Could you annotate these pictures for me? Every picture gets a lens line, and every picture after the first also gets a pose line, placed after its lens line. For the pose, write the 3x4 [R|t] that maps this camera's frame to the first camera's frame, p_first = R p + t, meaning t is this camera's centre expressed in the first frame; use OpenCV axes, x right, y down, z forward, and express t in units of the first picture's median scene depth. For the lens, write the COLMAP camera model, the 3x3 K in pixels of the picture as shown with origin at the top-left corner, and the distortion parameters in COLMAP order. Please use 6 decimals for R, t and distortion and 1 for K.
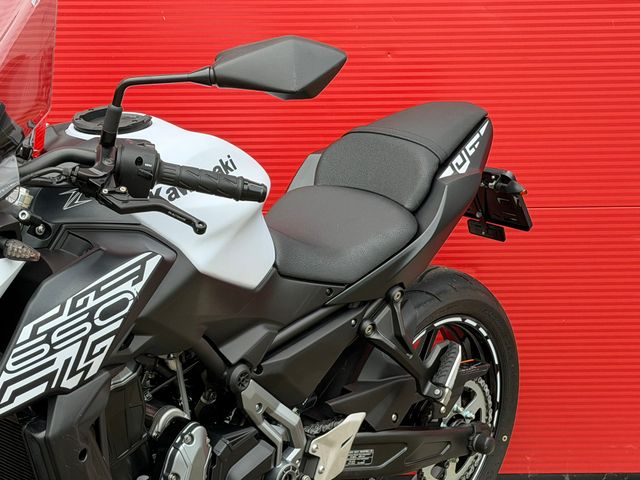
lens RADIAL K [[1463.4, 0, 317.6], [0, 1463.4, 239.7], [0, 0, 1]] dist [0.134199, 0.000000]
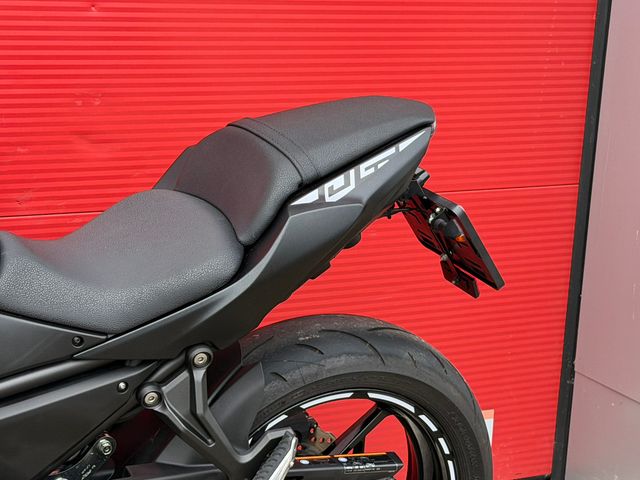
lens RADIAL K [[1463.4, 0, 321.5], [0, 1463.4, 240.5], [0, 0, 1]] dist [0.134199, 0.000000]
pose [[0.932669, 0.148447, -0.328773, 0.399420], [-0.134867, 0.988803, 0.063868, -0.086690], [0.334573, -0.015227, 0.942247, 0.401407]]
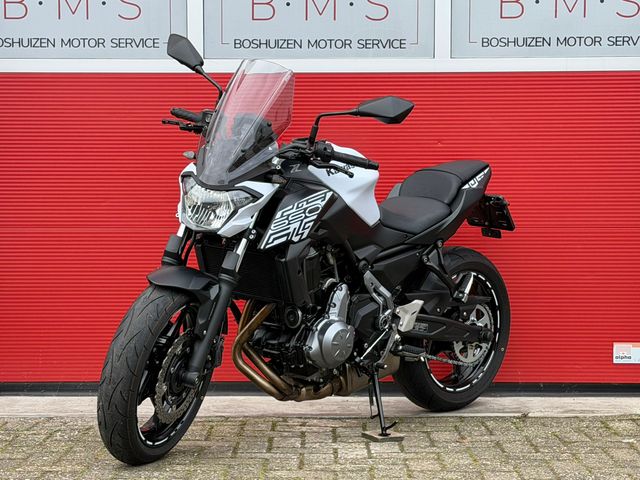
lens RADIAL K [[1463.4, 0, 310.3], [0, 1463.4, 242.3], [0, 0, 1]] dist [0.134199, 0.000000]
pose [[0.998301, 0.008709, -0.057617, -0.008565], [-0.017715, 0.987329, -0.157697, 0.416723], [0.055513, 0.158449, 0.985805, -1.154594]]
